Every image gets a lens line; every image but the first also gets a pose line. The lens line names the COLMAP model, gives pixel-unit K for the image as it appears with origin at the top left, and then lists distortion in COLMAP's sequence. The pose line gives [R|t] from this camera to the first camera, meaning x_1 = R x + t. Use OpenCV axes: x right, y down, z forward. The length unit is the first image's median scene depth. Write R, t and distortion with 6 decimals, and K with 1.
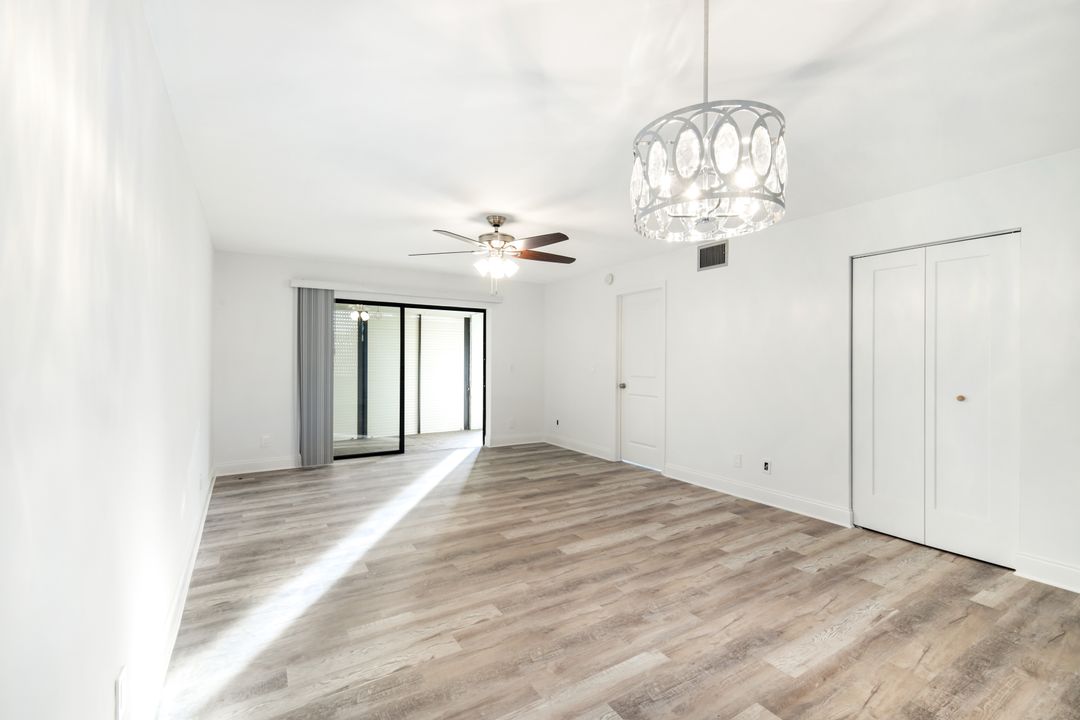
lens RADIAL K [[472.6, 0, 519.7], [0, 472.6, 370.0], [0, 0, 1]] dist [0.007472, 0.000274]
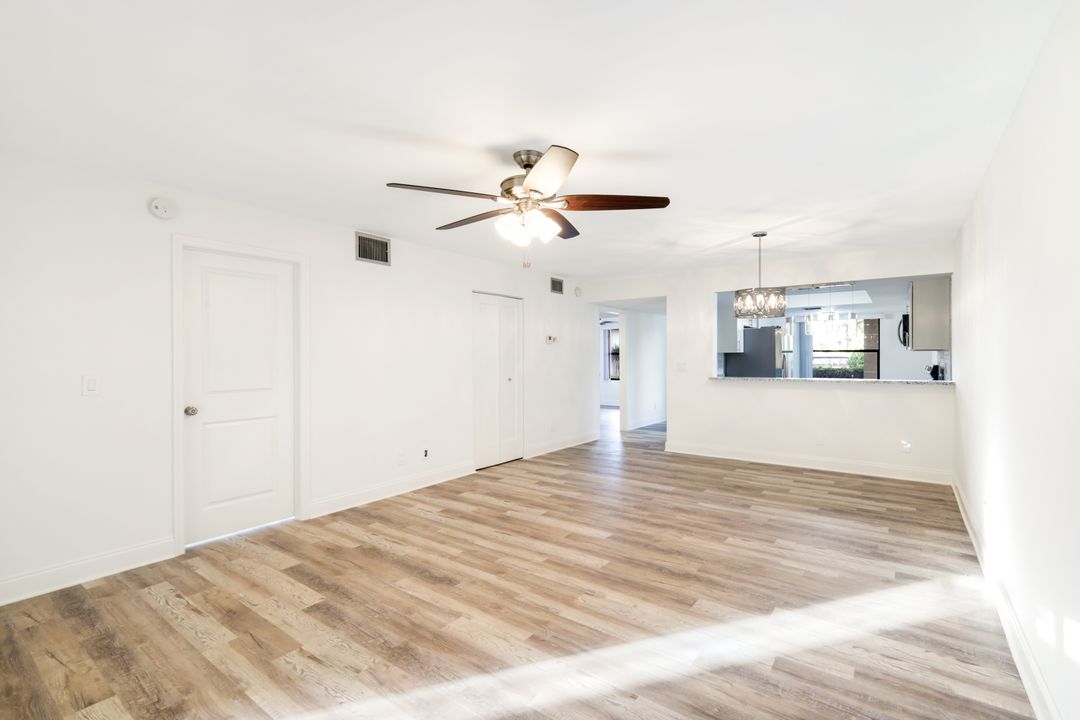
lens RADIAL K [[472.6, 0, 548.8], [0, 472.6, 358.1], [0, 0, 1]] dist [0.007472, 0.000274]
pose [[-0.395468, -0.002925, 0.918475, -0.853887], [0.024174, 0.999615, 0.013592, -0.047956], [-0.918161, 0.027579, -0.395246, 1.536746]]
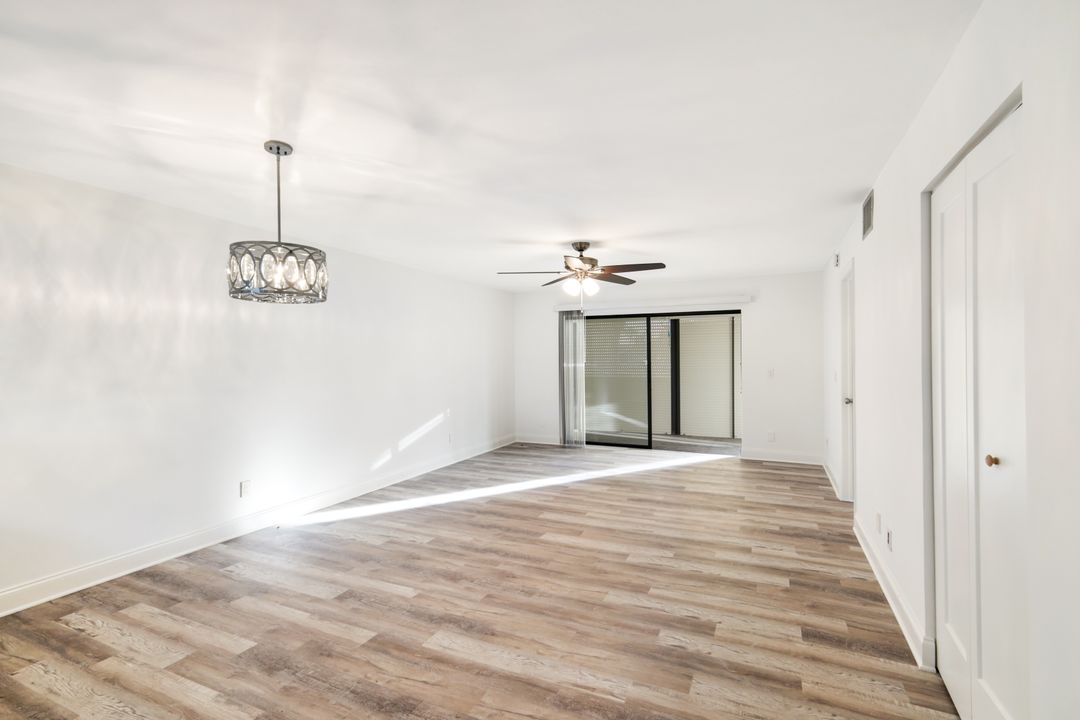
lens RADIAL K [[472.6, 0, 541.2], [0, 472.6, 358.6], [0, 0, 1]] dist [0.007472, 0.000274]
pose [[0.569079, -0.008042, -0.822244, 1.019858], [-0.009348, 0.999824, -0.016249, -0.024253], [0.822230, 0.016933, 0.568904, 0.338217]]
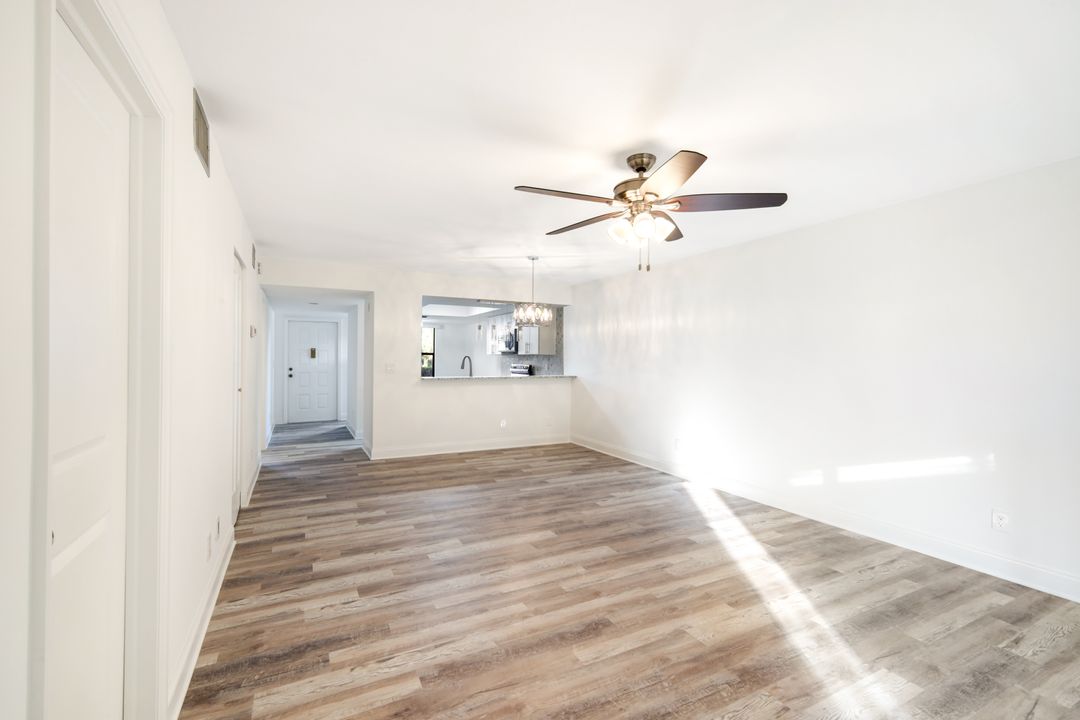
lens RADIAL K [[472.6, 0, 522.2], [0, 472.6, 355.4], [0, 0, 1]] dist [0.007472, 0.000274]
pose [[-0.997578, -0.010037, 0.068827, 0.091286], [-0.009025, 0.999847, 0.014997, -0.055908], [-0.068967, 0.014340, -0.997516, 2.105488]]
